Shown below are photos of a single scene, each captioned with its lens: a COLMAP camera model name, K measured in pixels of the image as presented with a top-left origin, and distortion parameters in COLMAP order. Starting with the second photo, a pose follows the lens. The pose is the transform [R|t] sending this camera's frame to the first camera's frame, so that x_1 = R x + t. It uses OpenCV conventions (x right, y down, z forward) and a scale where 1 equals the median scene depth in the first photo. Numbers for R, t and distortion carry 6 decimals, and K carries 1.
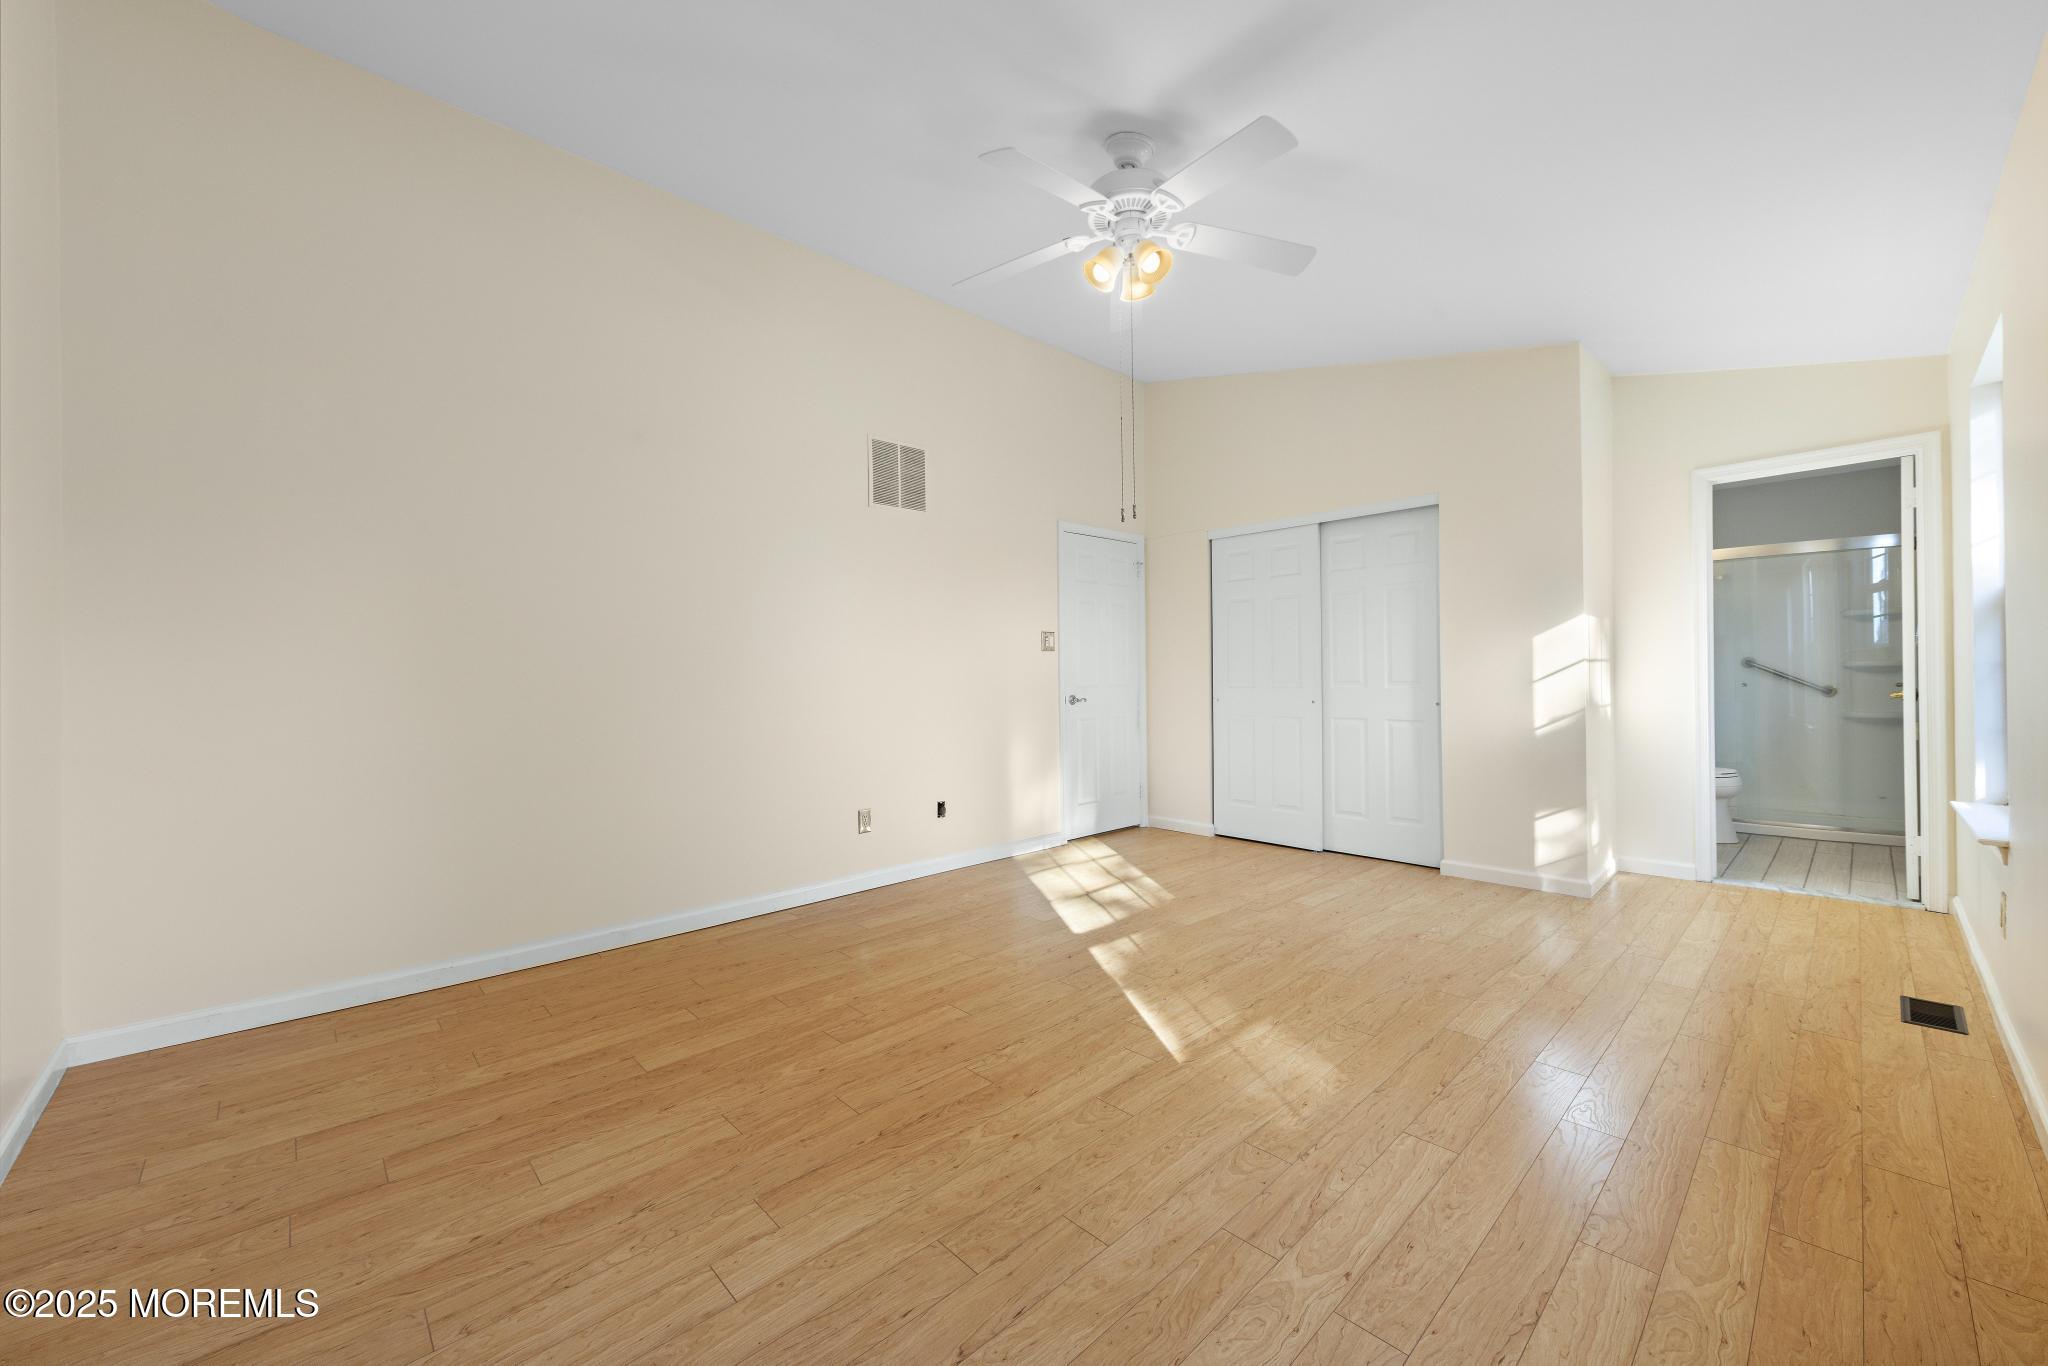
lens RADIAL K [[772.1, 0, 1022.9], [0, 772.1, 672.0], [0, 0, 1]] dist [0.001651, 0.000189]
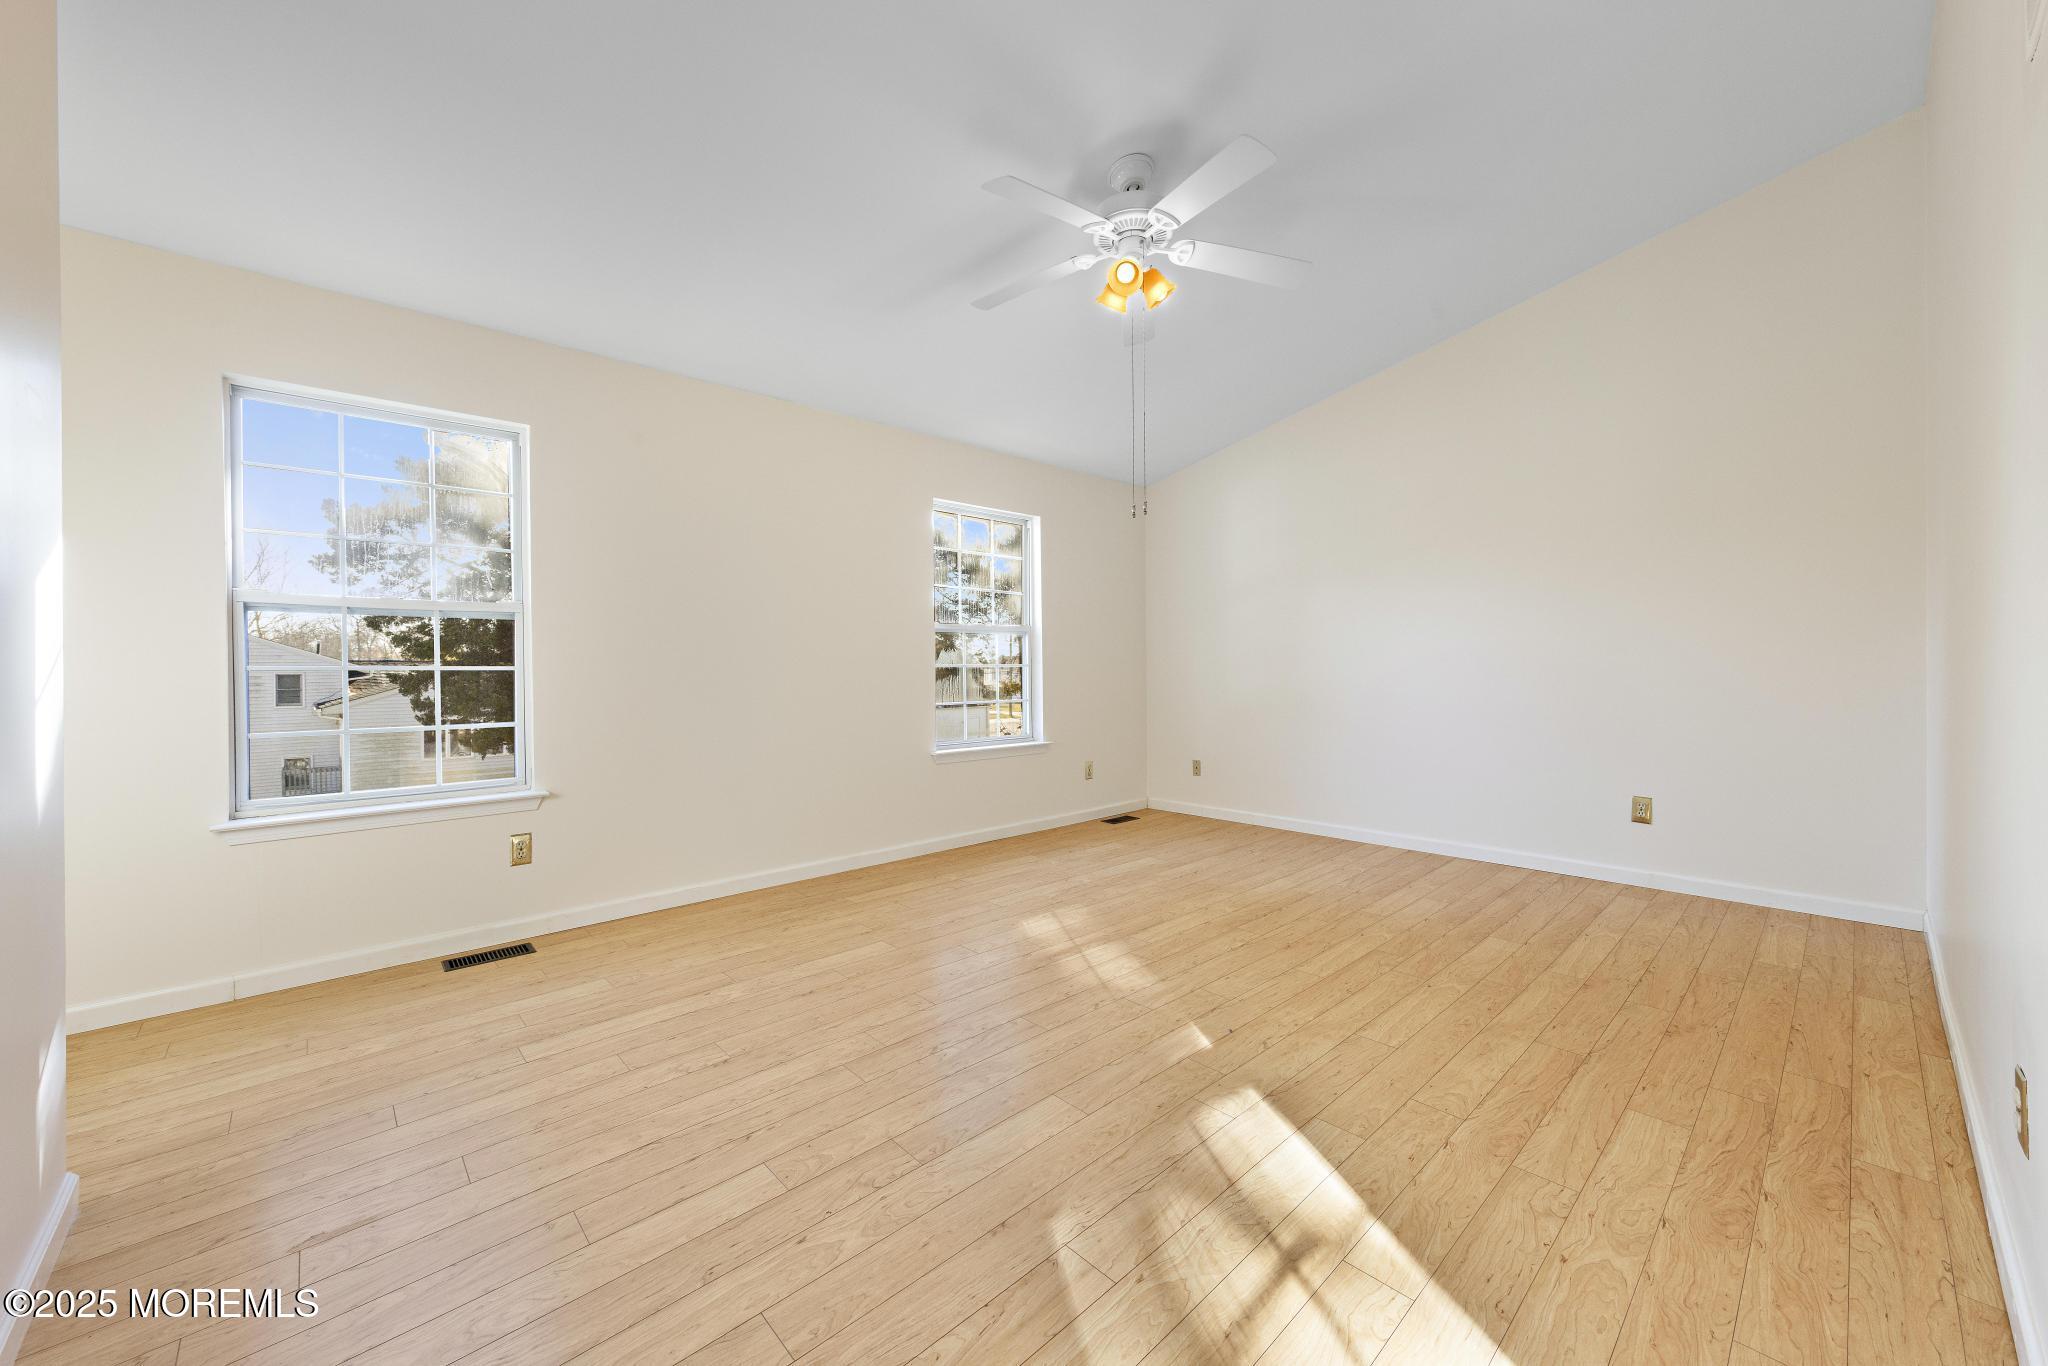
lens RADIAL K [[791.3, 0, 1024.0], [0, 791.3, 683.0], [0, 0, 1]] dist [0.003700, 0.000094]
pose [[-0.999727, 0.023295, 0.001814, 0.304271], [0.023316, 0.999653, 0.012257, 0.014955], [-0.001528, 0.012296, -0.999923, 2.123700]]
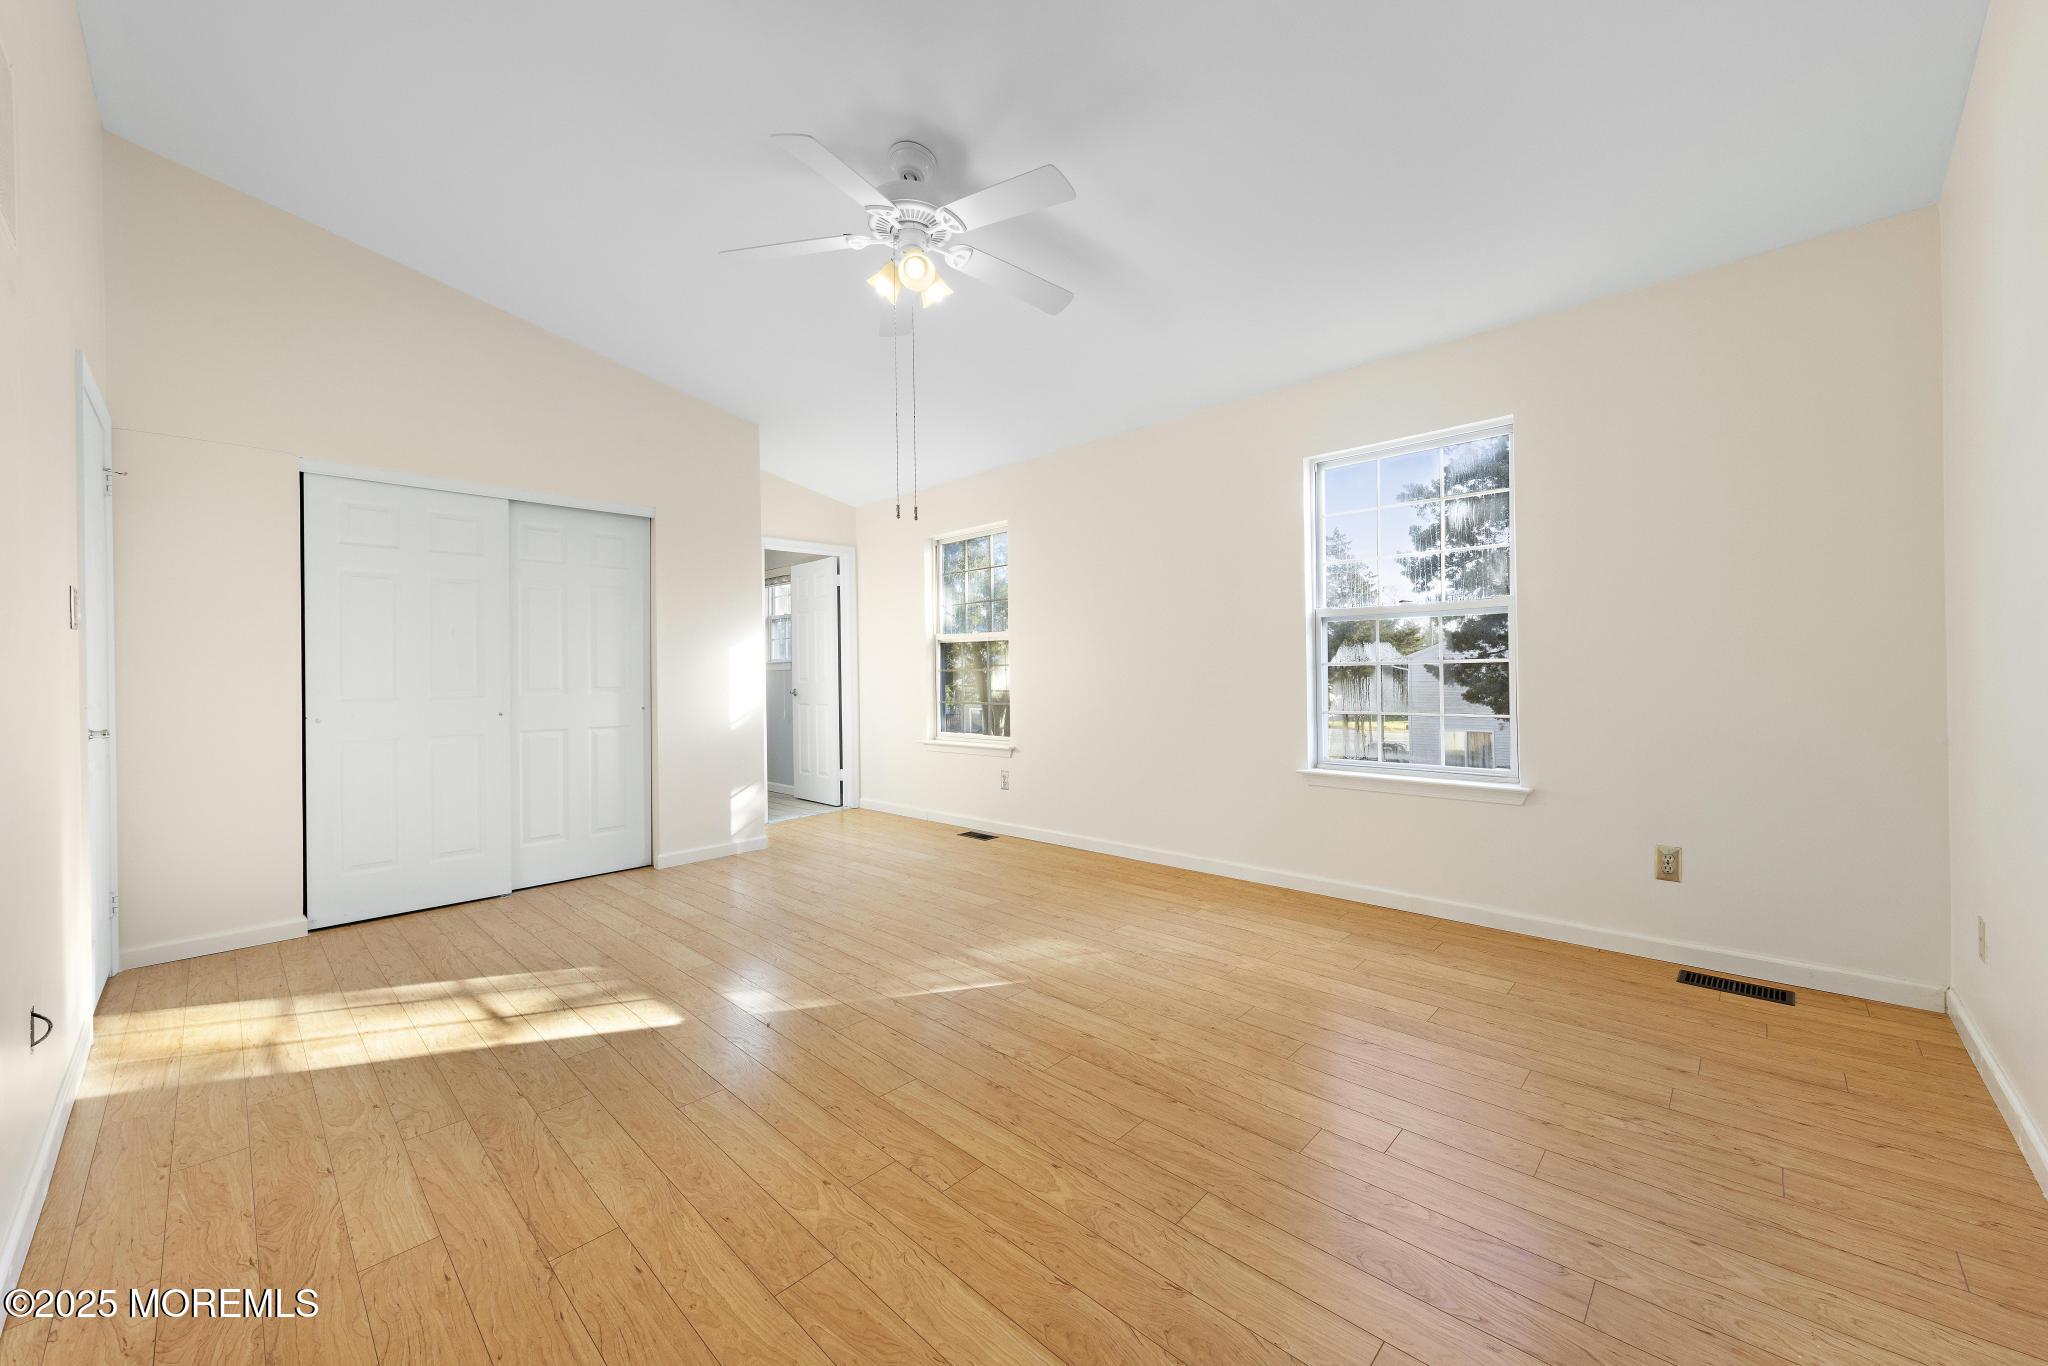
lens RADIAL K [[772.1, 0, 1022.9], [0, 772.1, 672.0], [0, 0, 1]] dist [0.001651, 0.000189]
pose [[-0.045886, 0.012690, 0.998866, -0.907317], [0.010880, 0.999866, -0.012203, 0.018078], [-0.998887, 0.010307, -0.046017, 0.919551]]
